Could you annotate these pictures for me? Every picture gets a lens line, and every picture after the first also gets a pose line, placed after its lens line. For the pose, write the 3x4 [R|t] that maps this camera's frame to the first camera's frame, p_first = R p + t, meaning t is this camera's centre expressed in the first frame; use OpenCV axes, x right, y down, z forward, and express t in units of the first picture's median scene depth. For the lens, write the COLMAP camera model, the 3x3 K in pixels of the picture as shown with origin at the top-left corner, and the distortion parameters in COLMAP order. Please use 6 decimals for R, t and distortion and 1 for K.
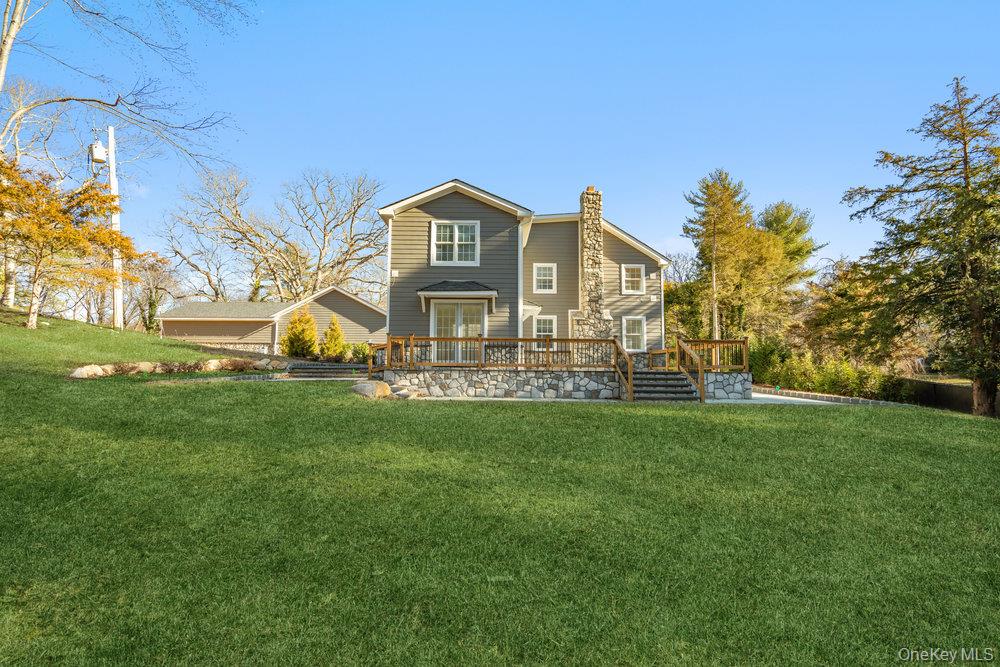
lens RADIAL K [[458.6, 0, 507.0], [0, 458.6, 342.7], [0, 0, 1]] dist [-0.003563, 0.002968]
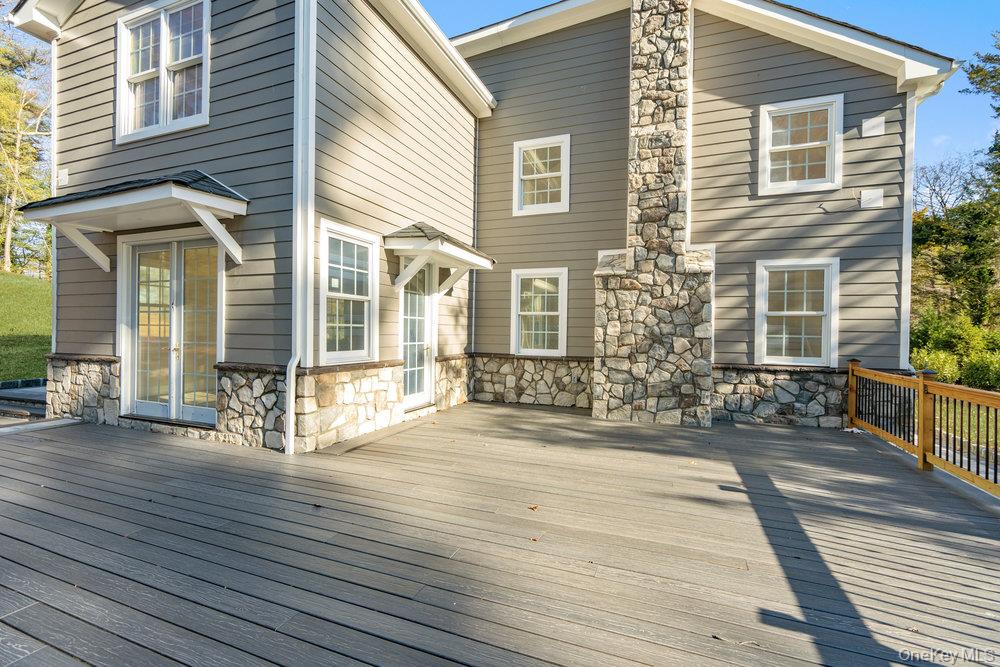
lens RADIAL K [[458.6, 0, 492.6], [0, 458.6, 341.1], [0, 0, 1]] dist [-0.003563, 0.002968]
pose [[0.920982, 0.014467, -0.389336, 0.205644], [0.013627, 0.997503, 0.069300, -0.024383], [0.389366, -0.069129, 0.918485, 0.609219]]
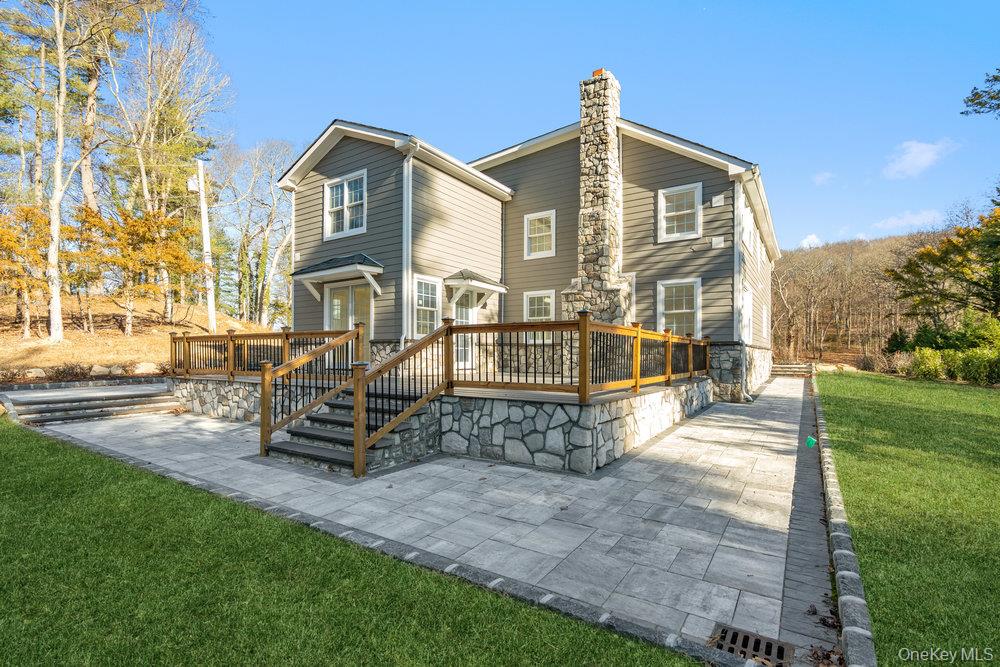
lens RADIAL K [[458.6, 0, 485.8], [0, 458.6, 365.3], [0, 0, 1]] dist [-0.003563, 0.002968]
pose [[0.818747, 0.008777, -0.574088, 0.412251], [0.034983, 0.997263, 0.065138, 0.003263], [0.573088, -0.073415, 0.816199, 0.395019]]
